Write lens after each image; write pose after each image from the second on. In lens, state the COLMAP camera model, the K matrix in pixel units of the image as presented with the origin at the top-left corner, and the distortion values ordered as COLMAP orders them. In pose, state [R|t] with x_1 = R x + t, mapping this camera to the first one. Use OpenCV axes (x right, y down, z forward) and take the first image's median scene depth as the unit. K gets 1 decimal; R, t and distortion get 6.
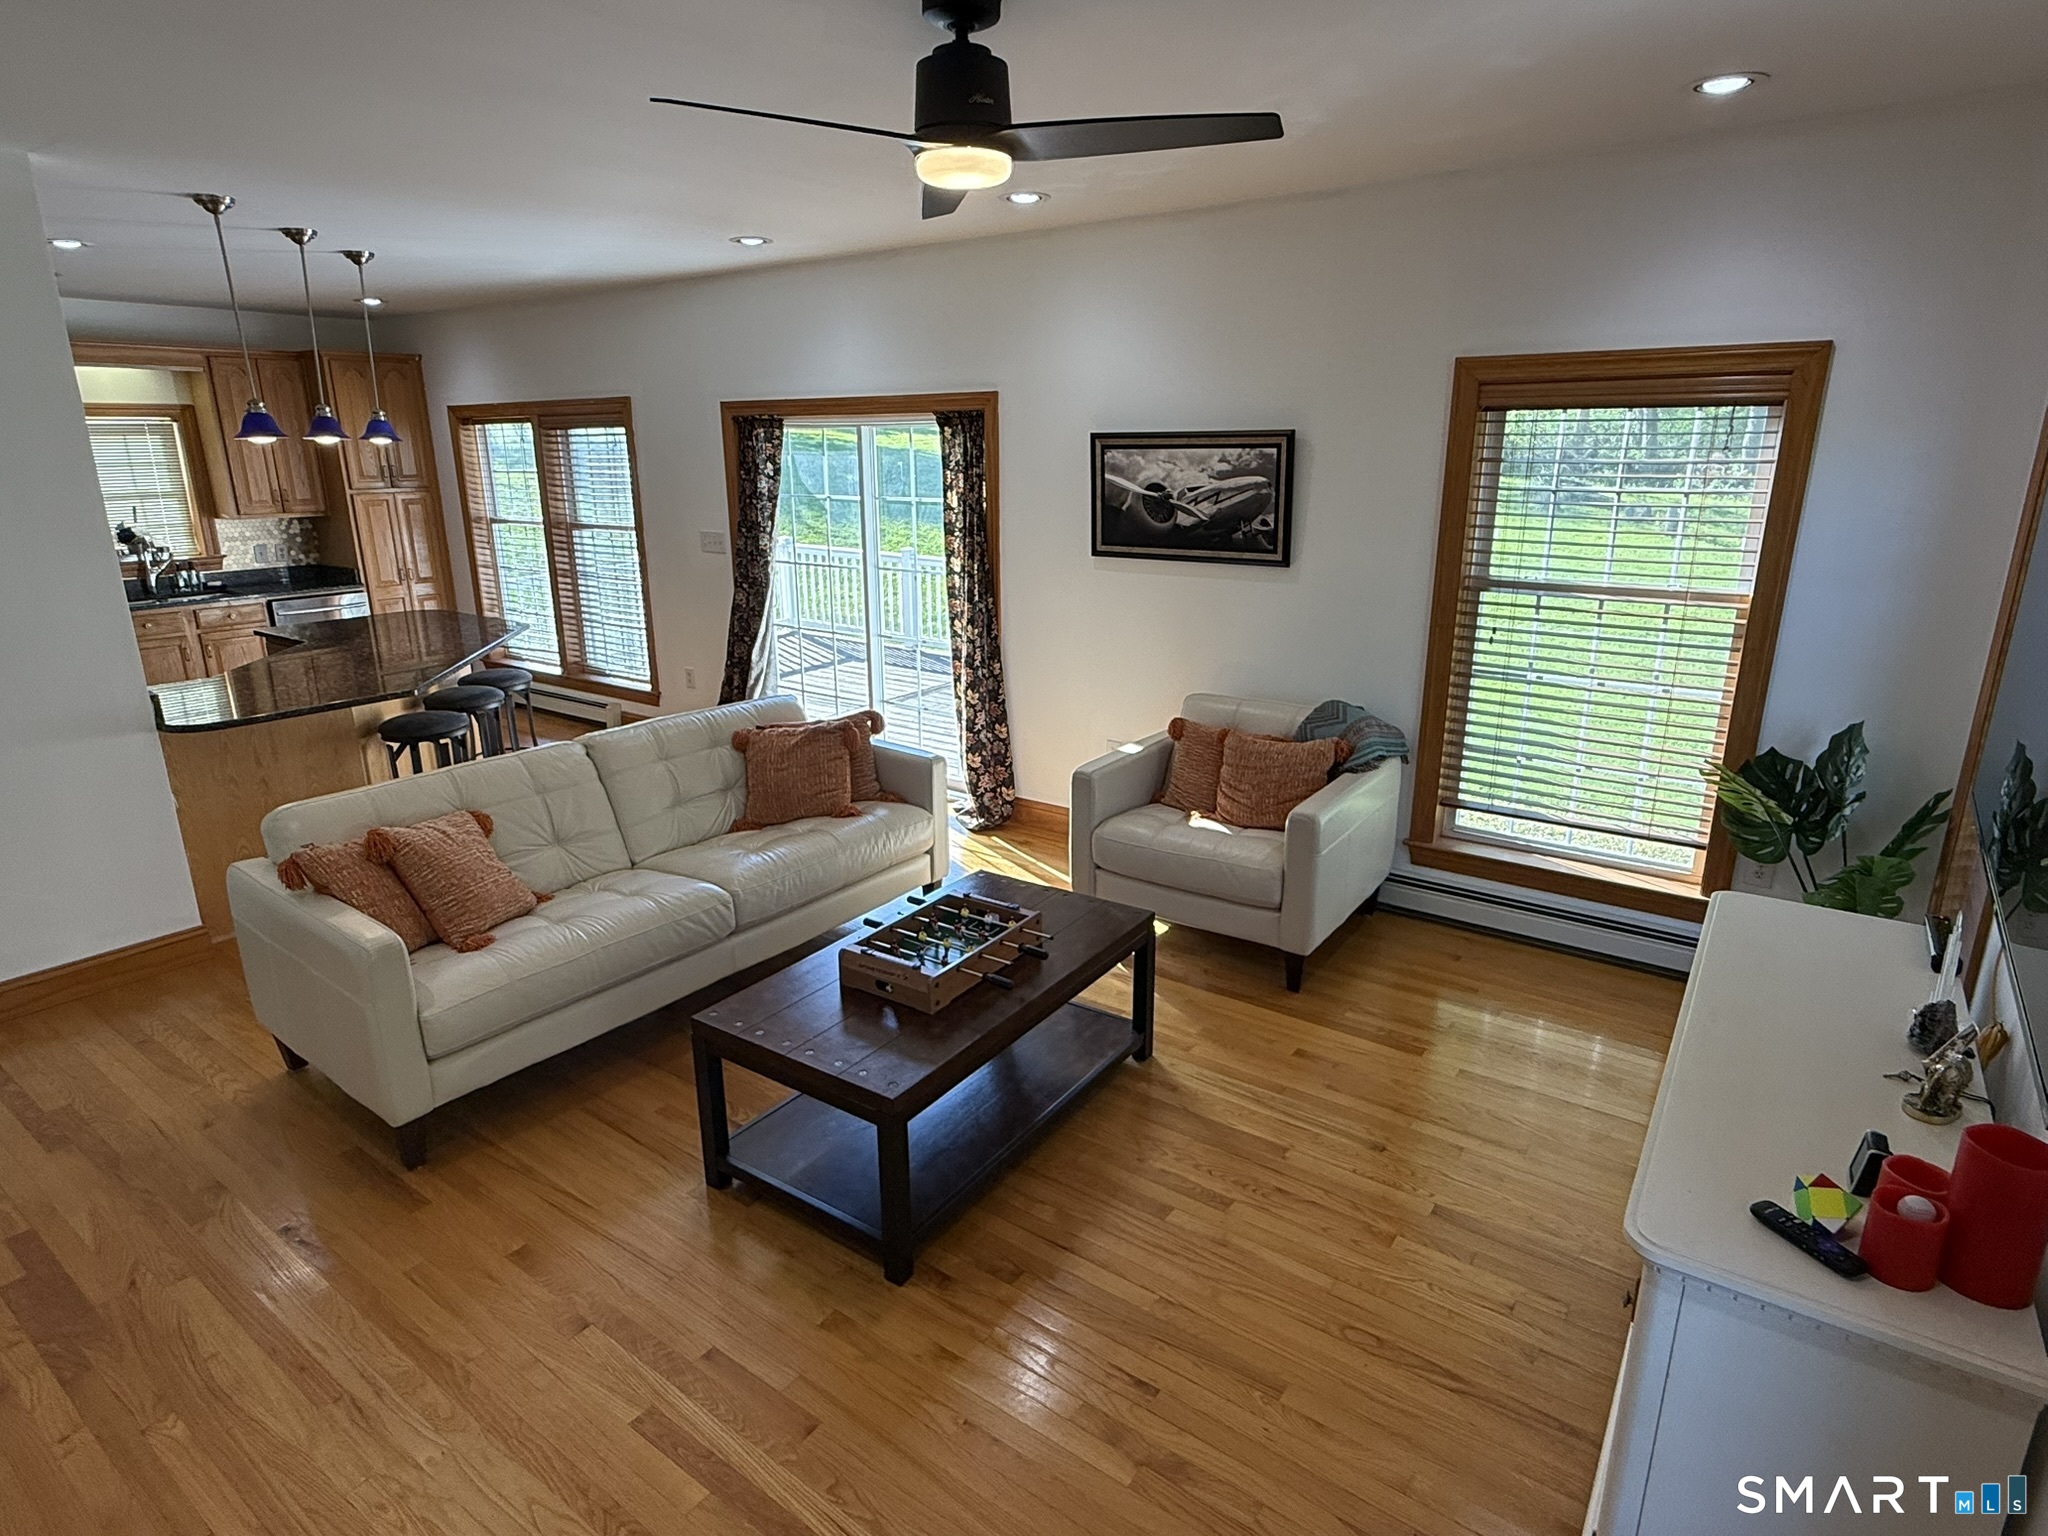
lens RADIAL K [[1108.5, 0, 1018.4], [0, 1108.5, 776.2], [0, 0, 1]] dist [0.002307, 0.000202]
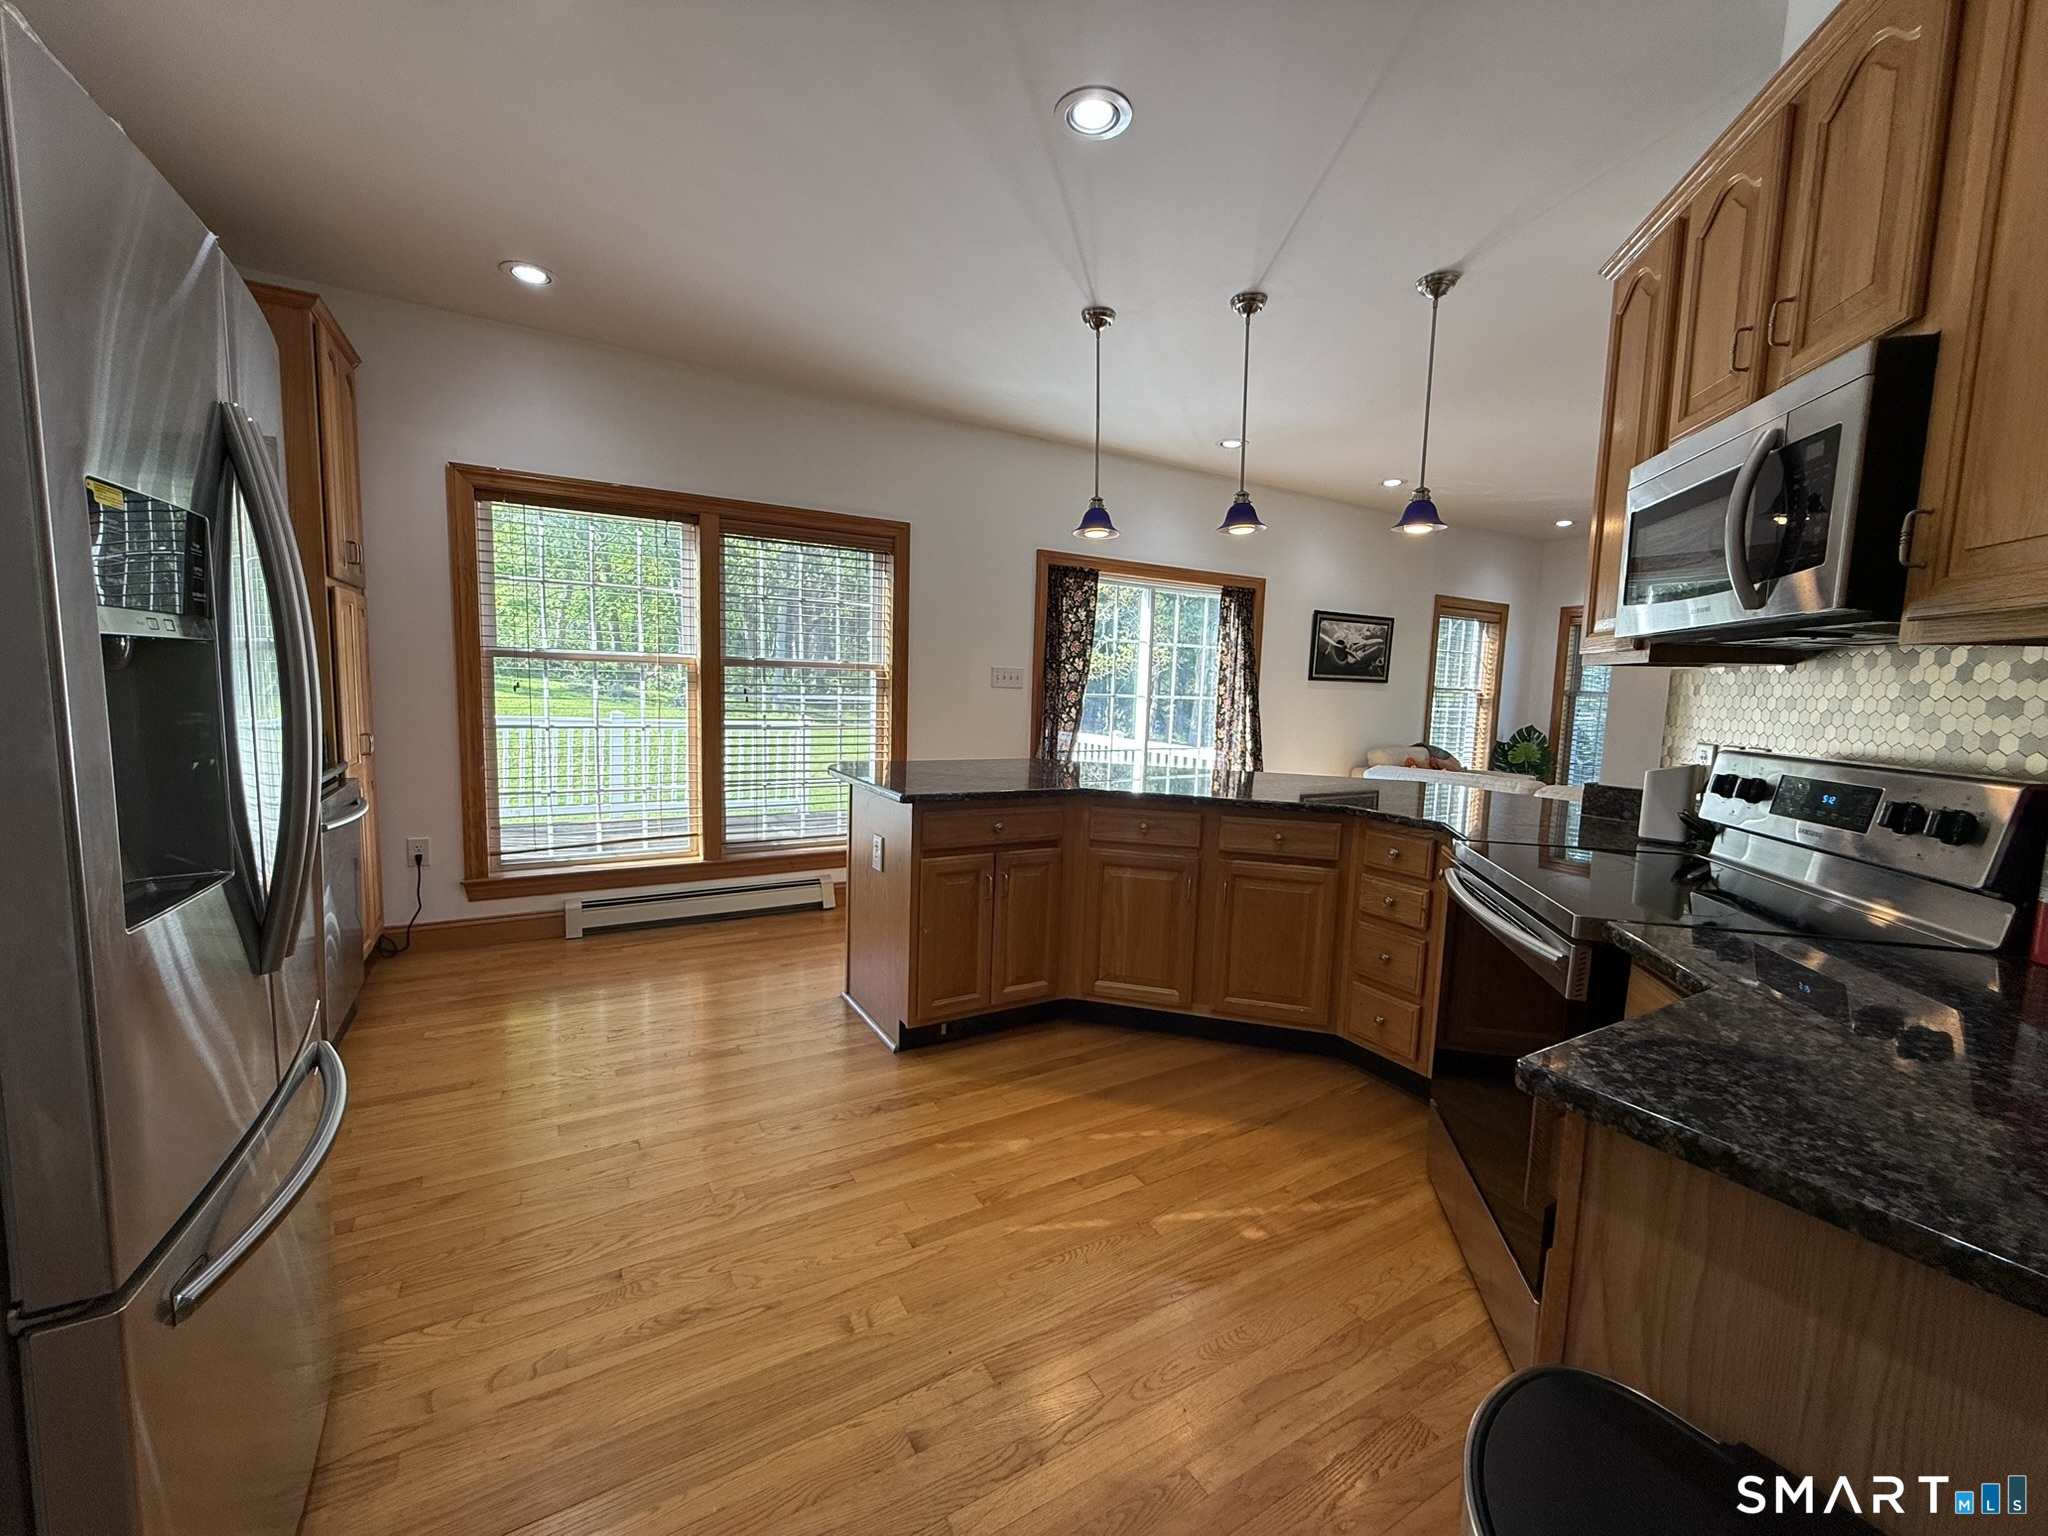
lens RADIAL K [[817.4, 0, 1022.9], [0, 817.4, 763.9], [0, 0, 1]] dist [-0.000219, -0.000178]
pose [[0.400314, -0.073703, 0.913409, -1.573377], [0.229636, 0.973025, -0.022128, -0.183072], [-0.887139, 0.218609, 0.406441, 1.130581]]
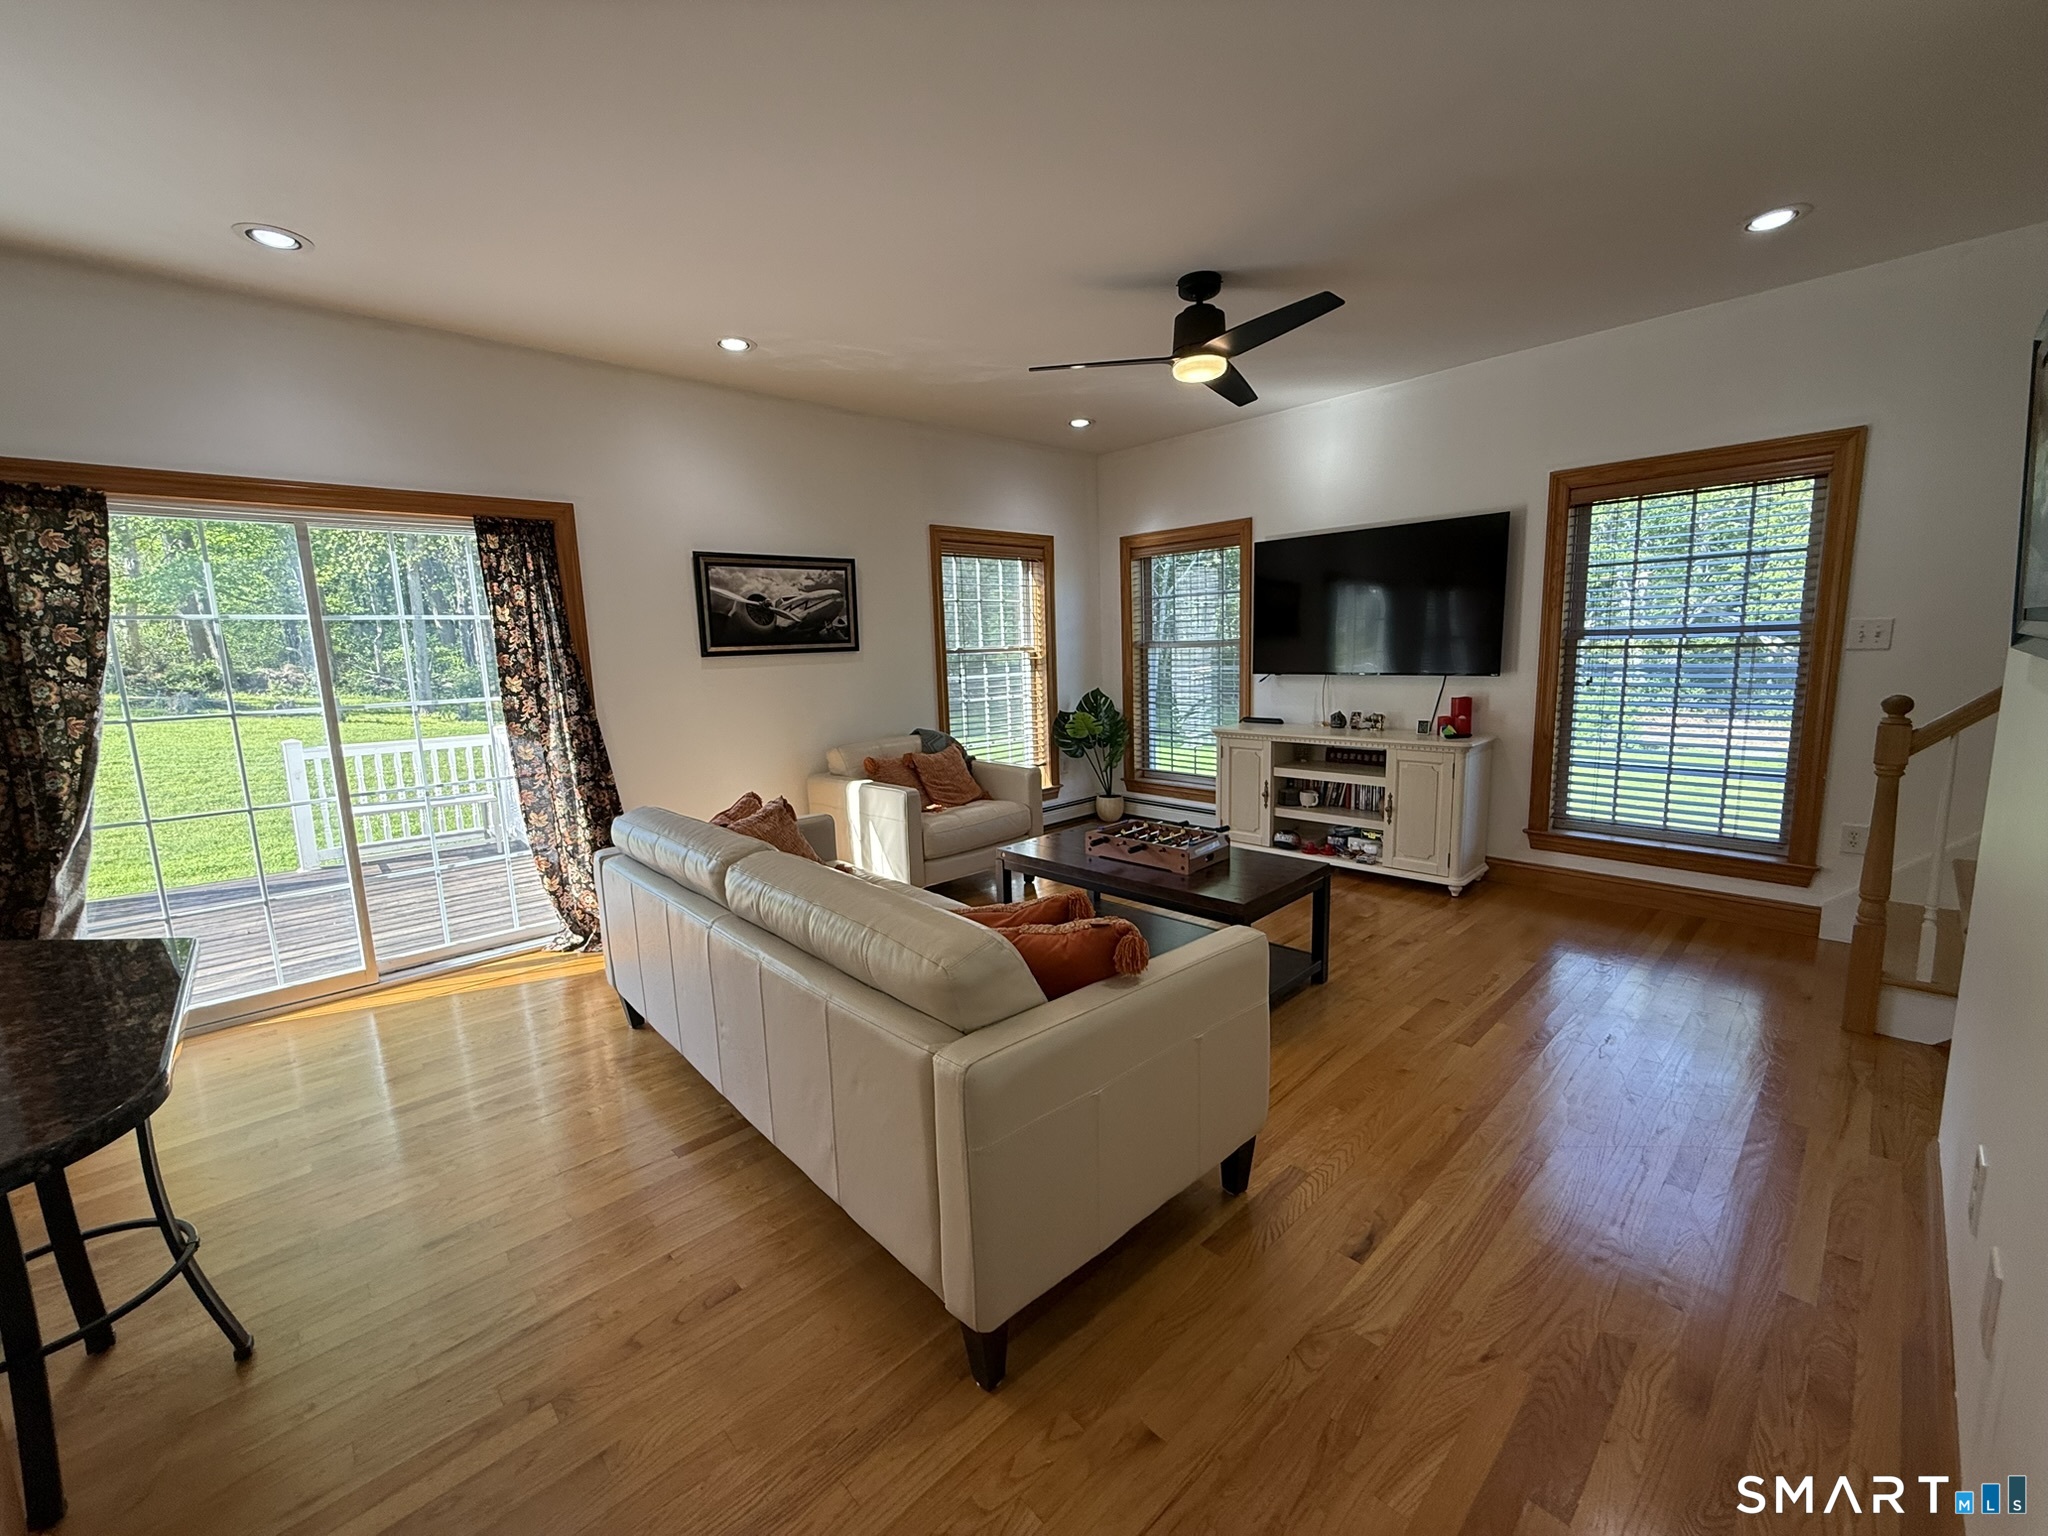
lens RADIAL K [[817.4, 0, 1020.1], [0, 817.4, 763.4], [0, 0, 1]] dist [-0.000219, -0.000178]
pose [[0.195002, -0.143020, 0.970319, -0.873792], [0.312676, 0.946757, 0.076710, -0.071275], [-0.929628, 0.288437, 0.229338, 0.664454]]
